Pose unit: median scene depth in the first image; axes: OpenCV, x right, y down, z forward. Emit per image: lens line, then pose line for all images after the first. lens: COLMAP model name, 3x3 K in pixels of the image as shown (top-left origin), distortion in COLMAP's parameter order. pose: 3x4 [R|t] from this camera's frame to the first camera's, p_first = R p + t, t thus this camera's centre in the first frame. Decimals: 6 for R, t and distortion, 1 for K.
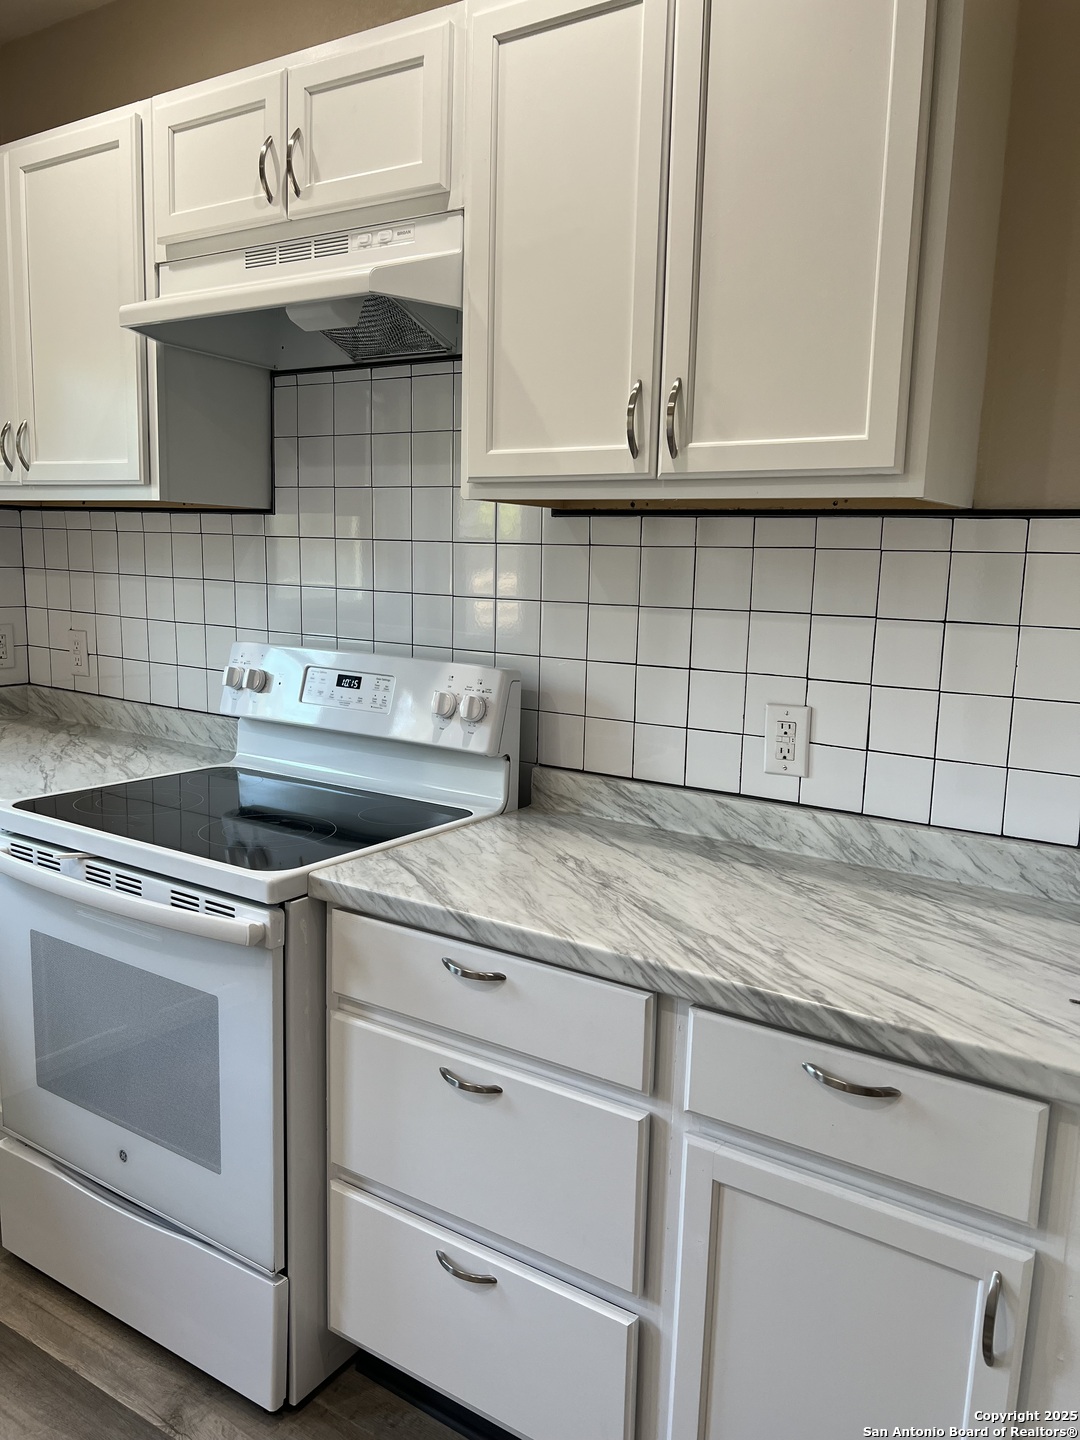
lens RADIAL K [[1083.3, 0, 540.1], [0, 1083.3, 732.2], [0, 0, 1]] dist [0.067089, -0.084128]
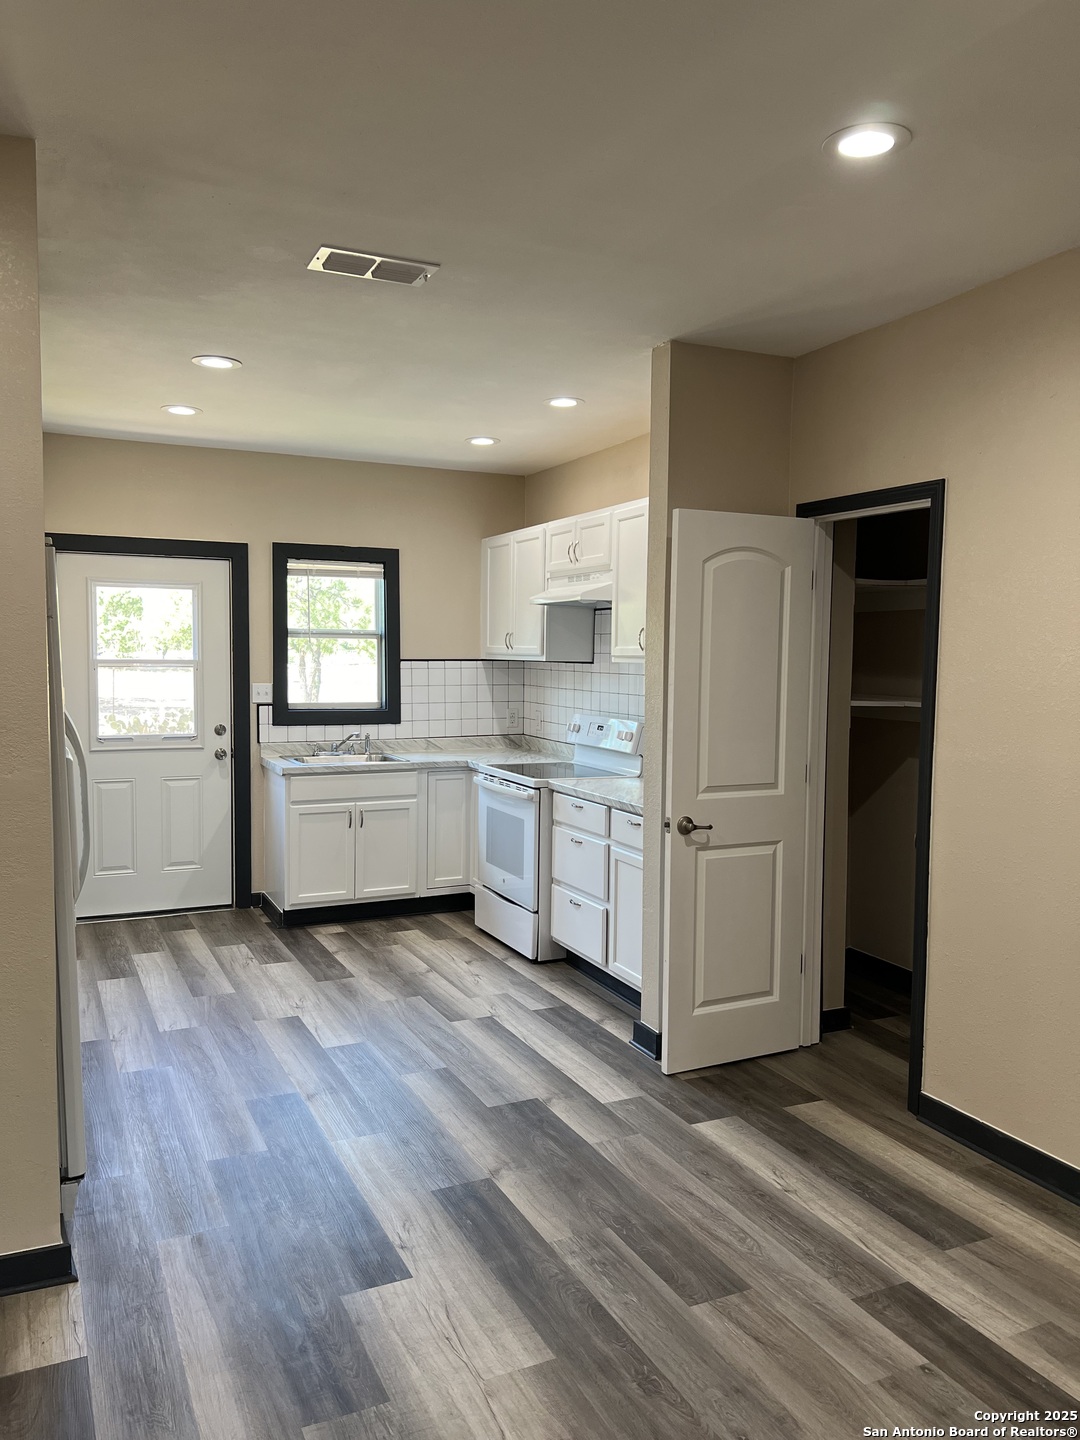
lens RADIAL K [[1083.3, 0, 558.2], [0, 1083.3, 709.3], [0, 0, 1]] dist [0.067089, -0.084128]
pose [[0.857657, 0.008267, -0.514156, 1.116760], [-0.069879, 0.992469, -0.100607, 0.185373], [0.509452, 0.122216, 0.851776, -1.324790]]
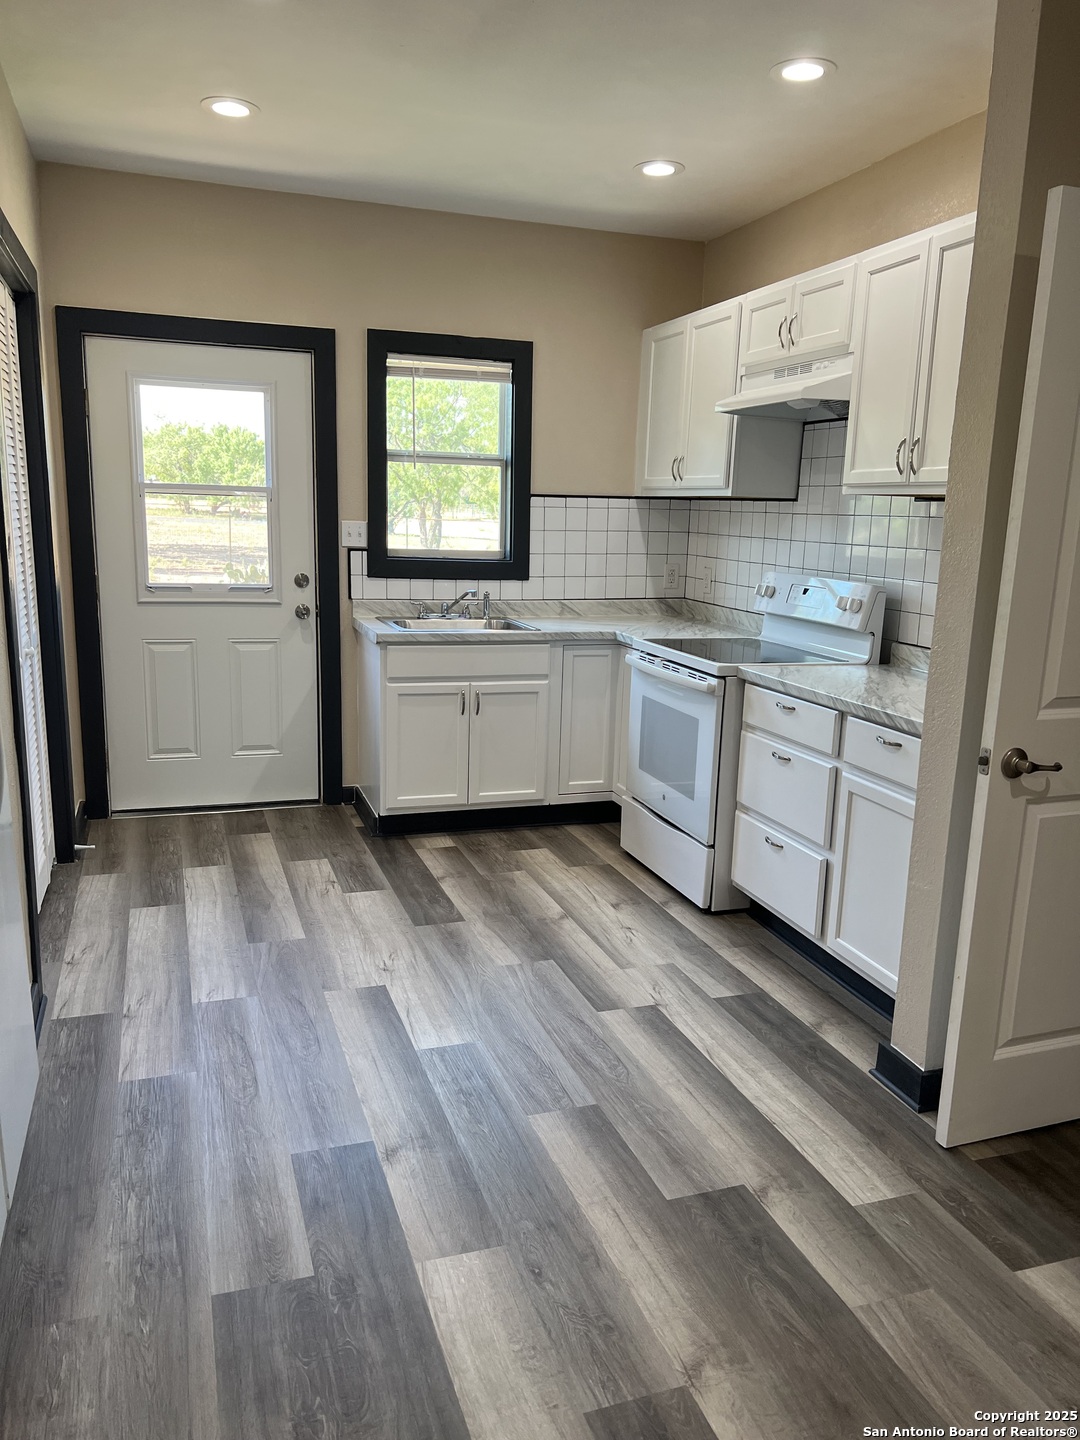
lens RADIAL K [[1083.3, 0, 543.8], [0, 1083.3, 733.2], [0, 0, 1]] dist [0.067089, -0.084128]
pose [[0.787565, 0.121034, -0.604229, 0.648857], [-0.107553, 0.992470, 0.058617, 0.138403], [0.606773, 0.018822, 0.794652, -0.784210]]
